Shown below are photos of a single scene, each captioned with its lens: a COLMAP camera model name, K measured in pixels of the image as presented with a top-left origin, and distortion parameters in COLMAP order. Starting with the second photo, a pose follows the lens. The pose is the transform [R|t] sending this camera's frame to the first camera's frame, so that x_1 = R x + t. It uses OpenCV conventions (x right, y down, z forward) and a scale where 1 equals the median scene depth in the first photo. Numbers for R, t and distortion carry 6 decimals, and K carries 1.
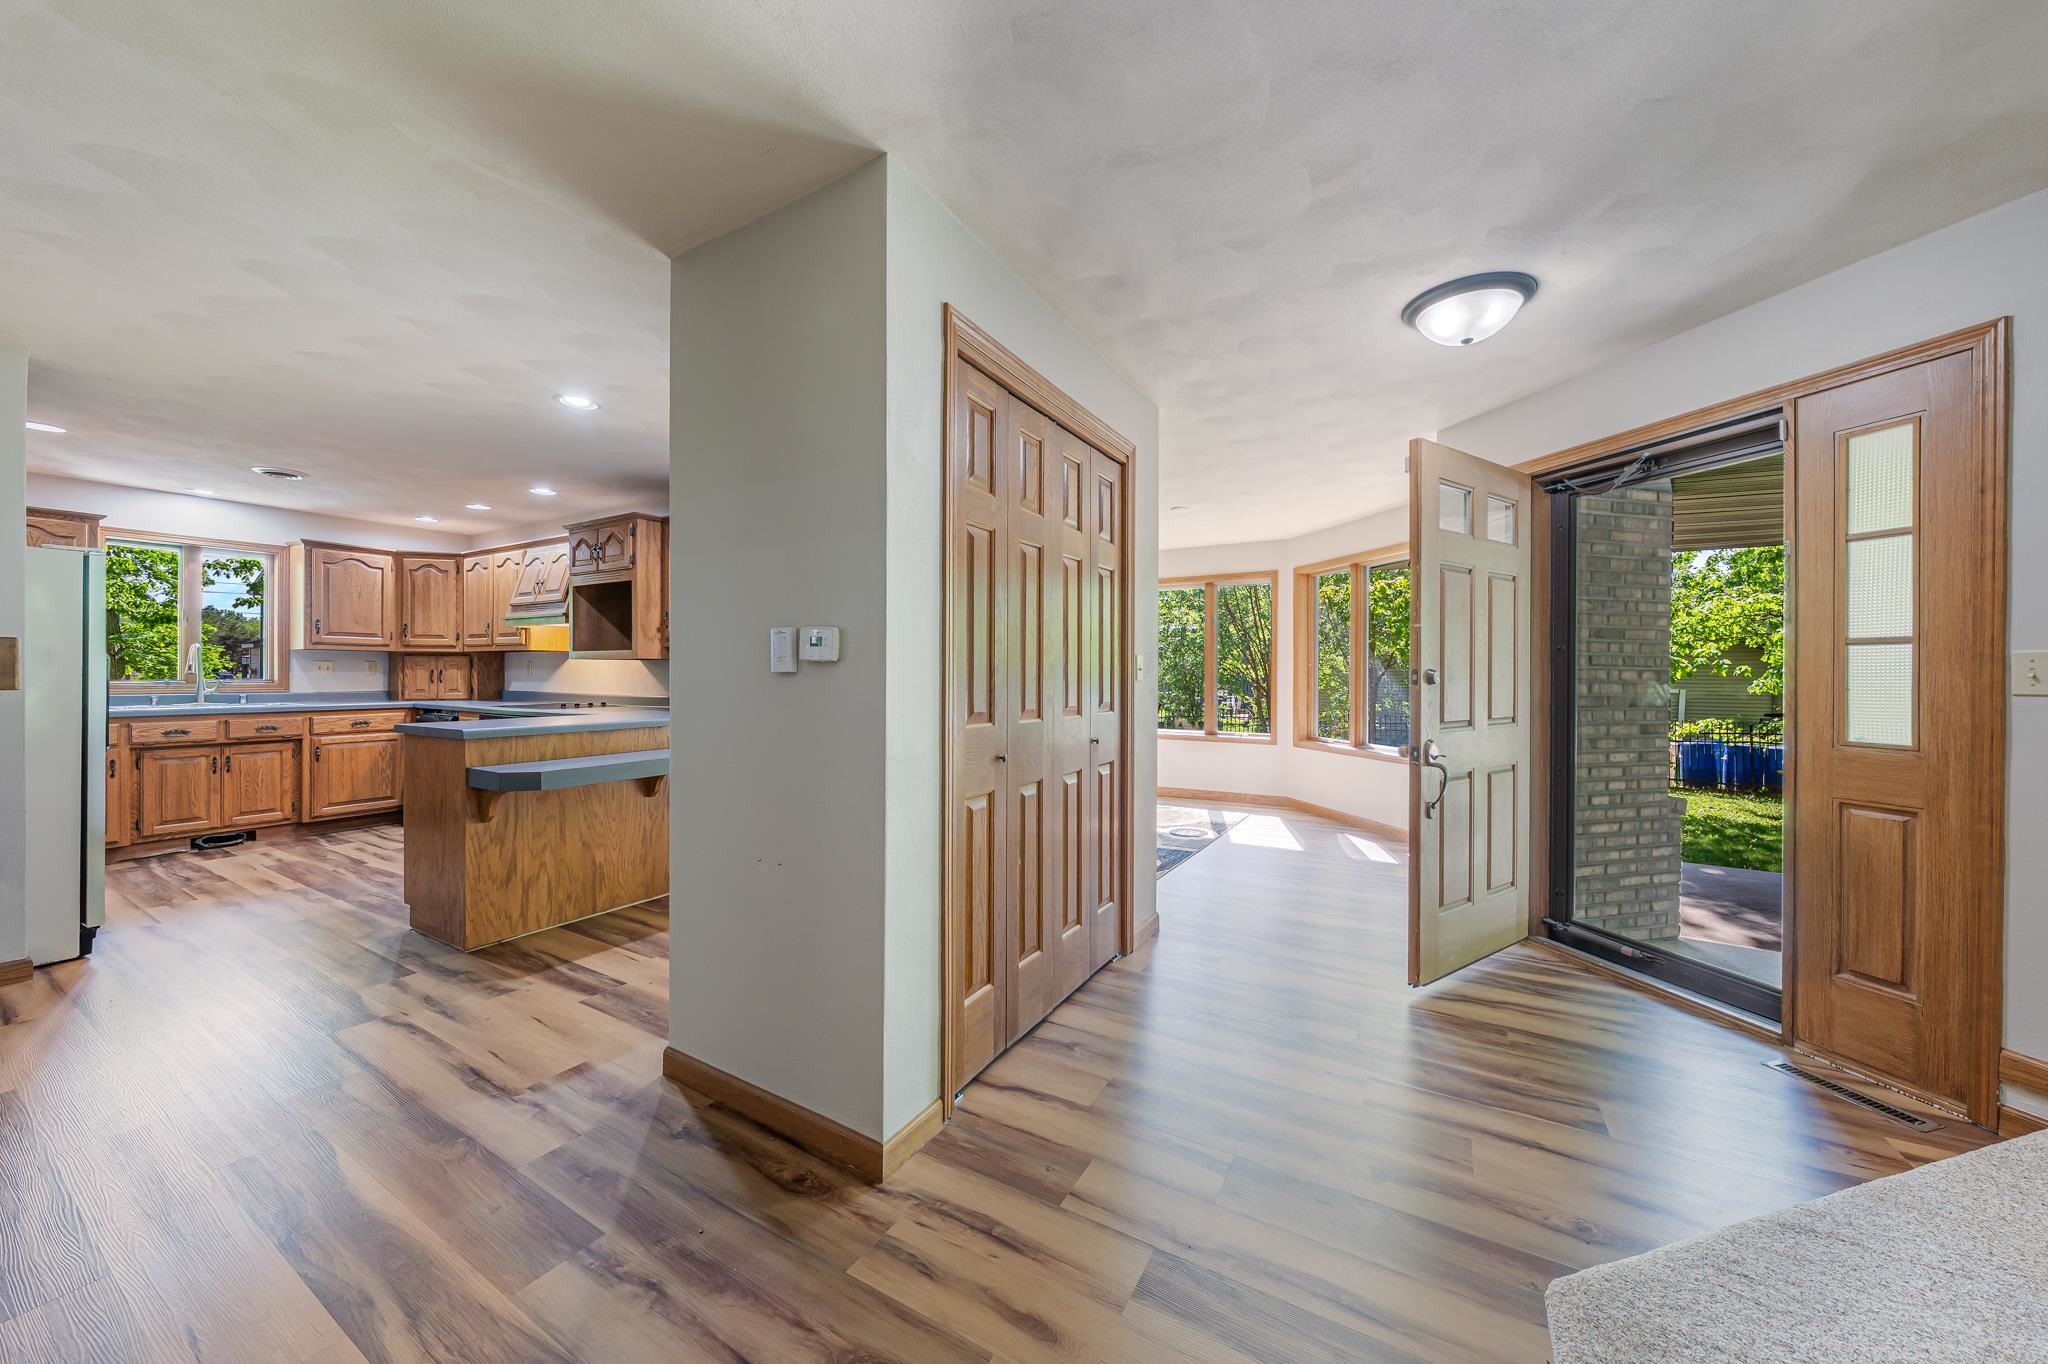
lens RADIAL K [[710.3, 0, 1017.5], [0, 710.3, 677.5], [0, 0, 1]] dist [-0.002594, -0.000094]
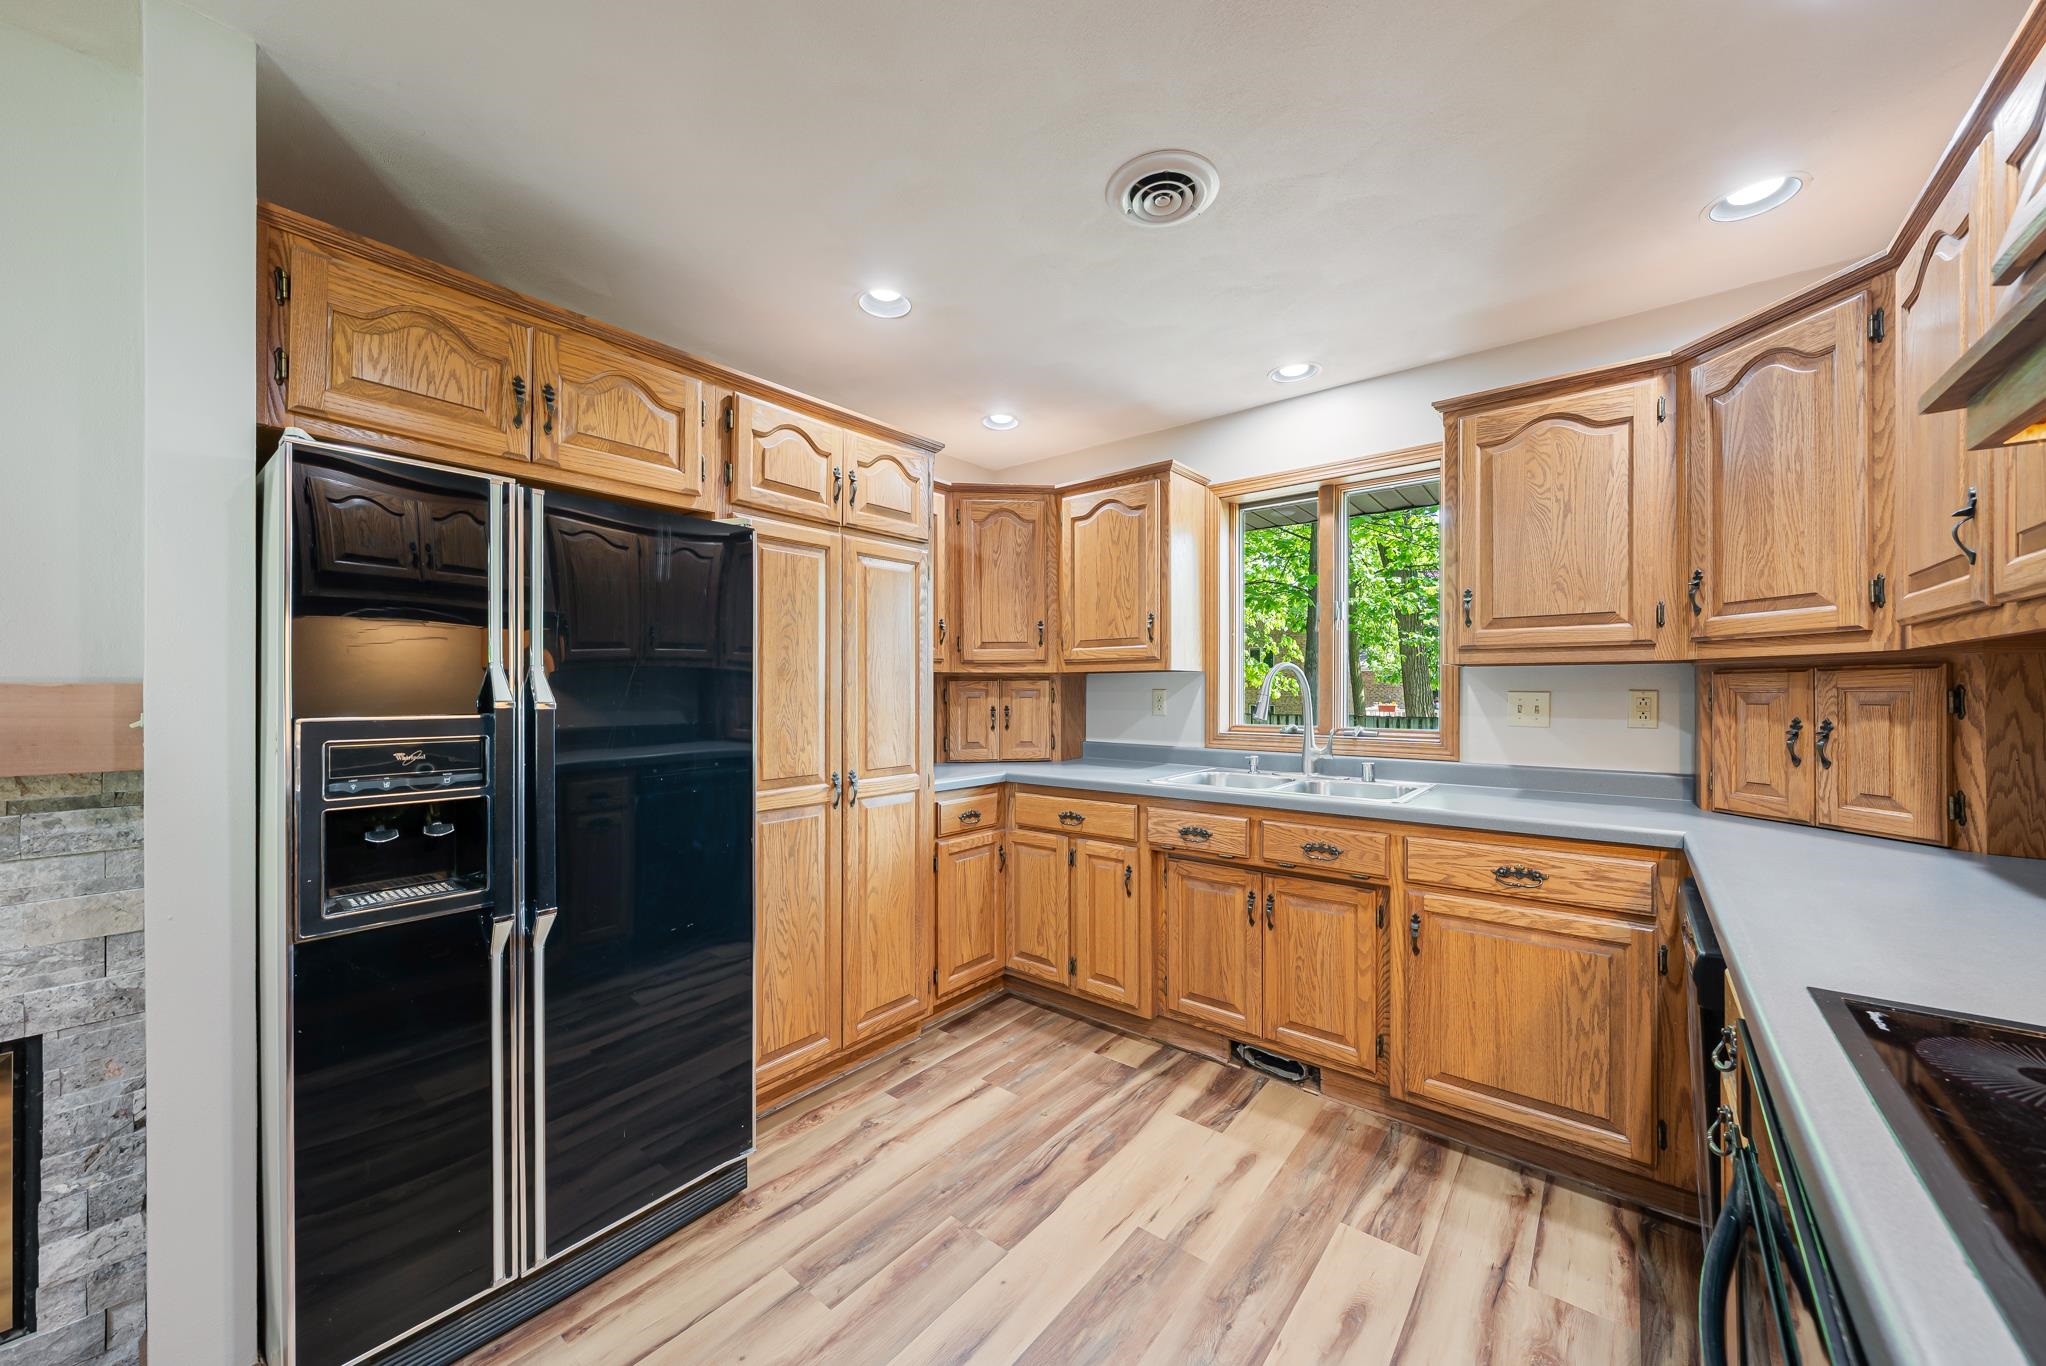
lens RADIAL K [[733.5, 0, 1025.9], [0, 733.5, 690.4], [0, 0, 1]] dist [-0.005908, 0.000001]
pose [[-0.152379, -0.004490, -0.988312, -0.567231], [-0.006060, 0.999975, -0.003609, -0.022860], [0.988304, 0.005439, -0.152403, 0.859834]]
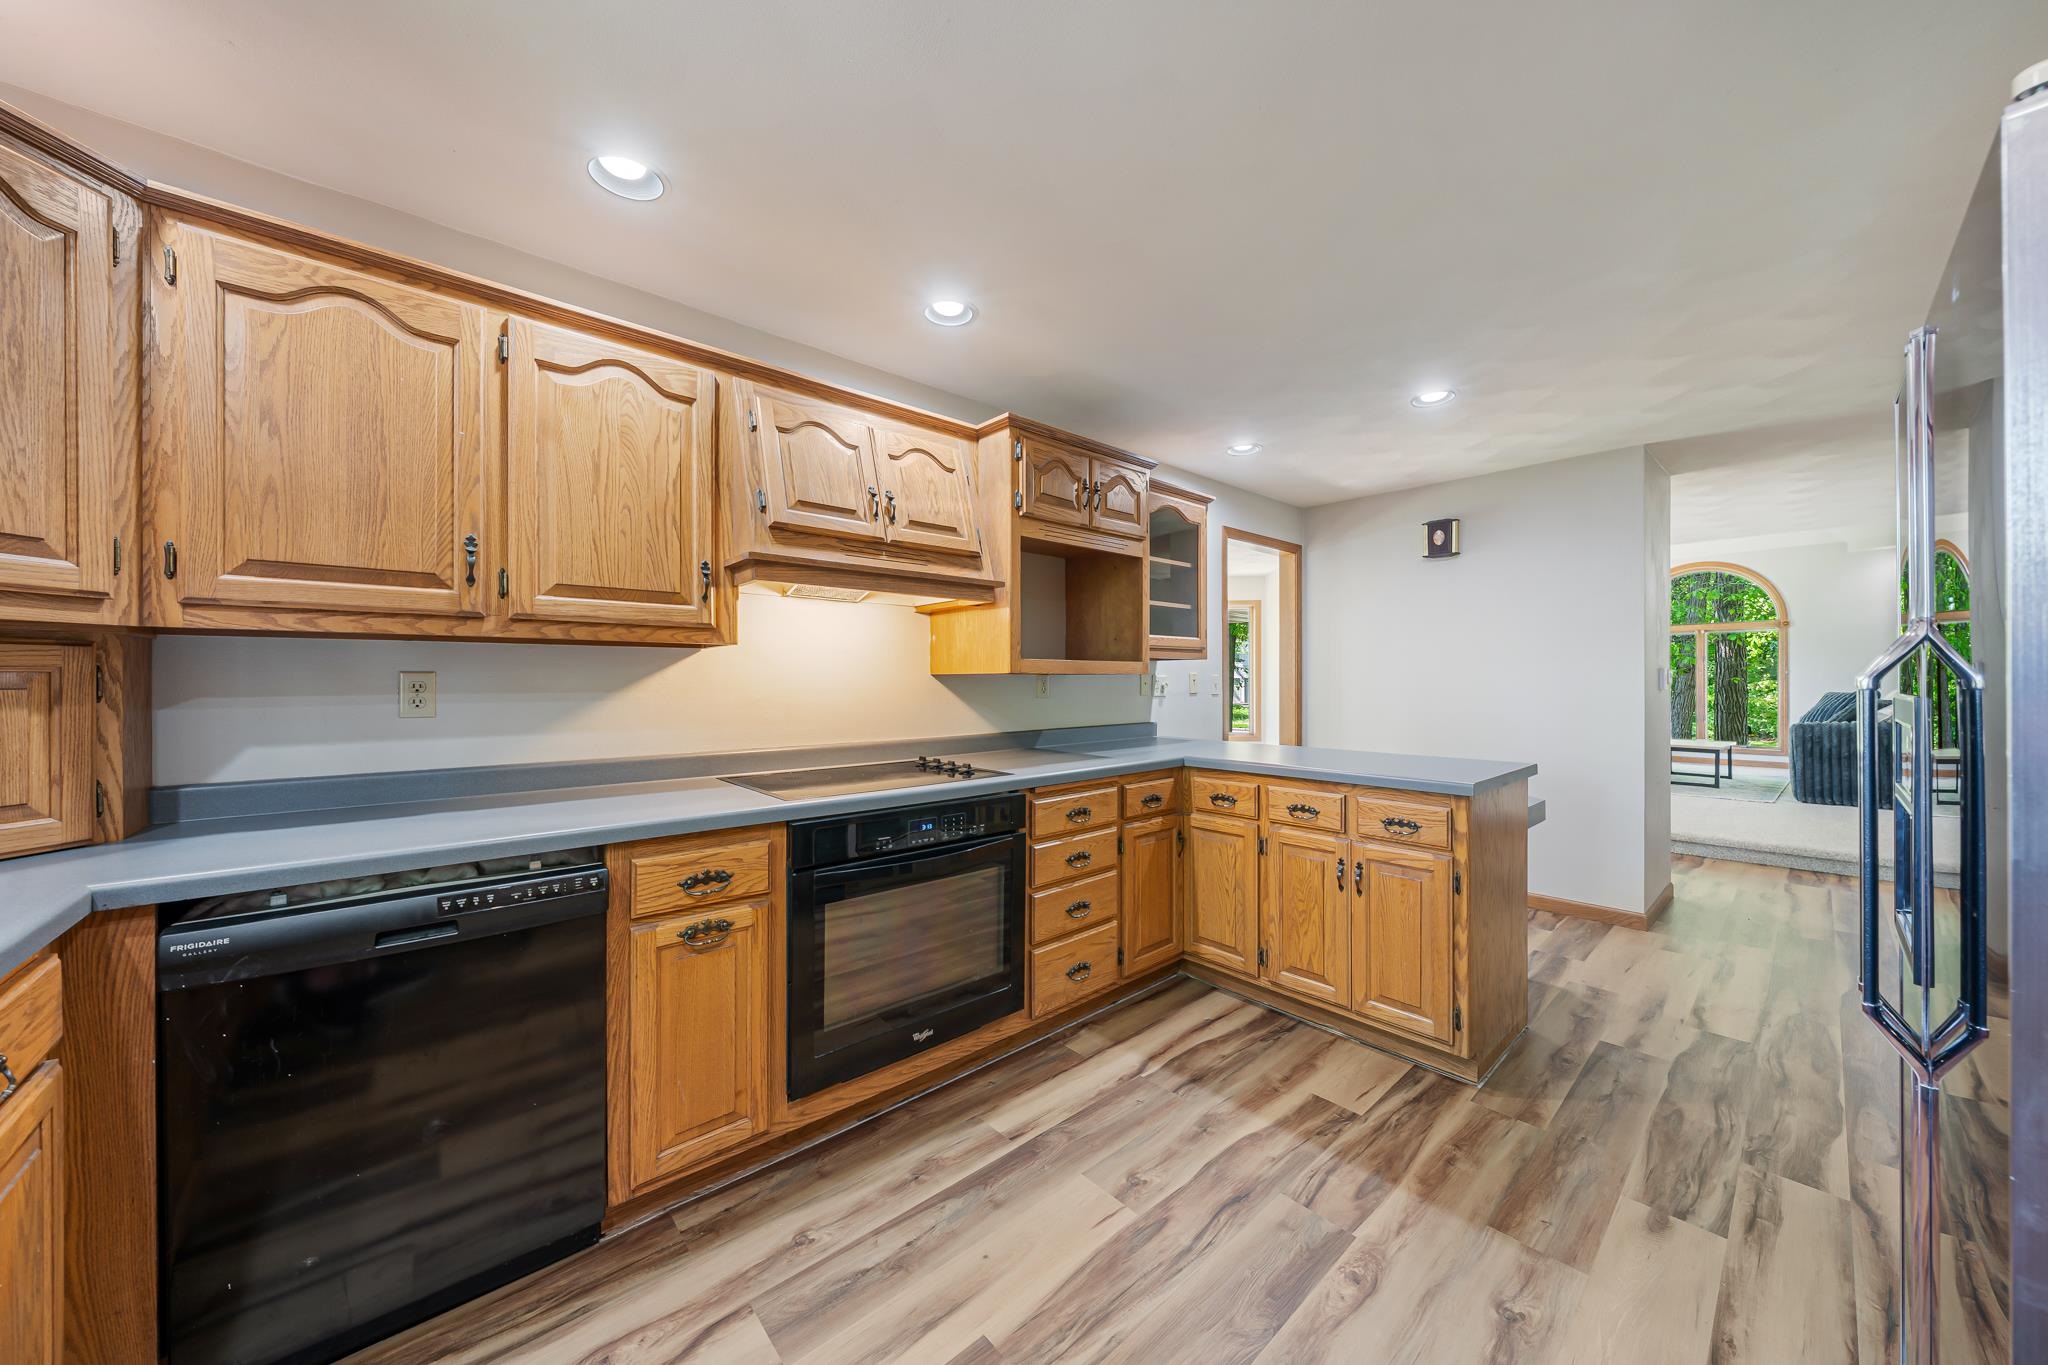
lens RADIAL K [[710.3, 0, 1018.1], [0, 710.3, 682.4], [0, 0, 1]] dist [-0.002594, -0.000094]
pose [[0.313096, -0.008133, 0.949687, -1.053761], [0.009444, 0.999941, 0.005450, -0.020230], [-0.949674, 0.007263, 0.313154, 0.779617]]
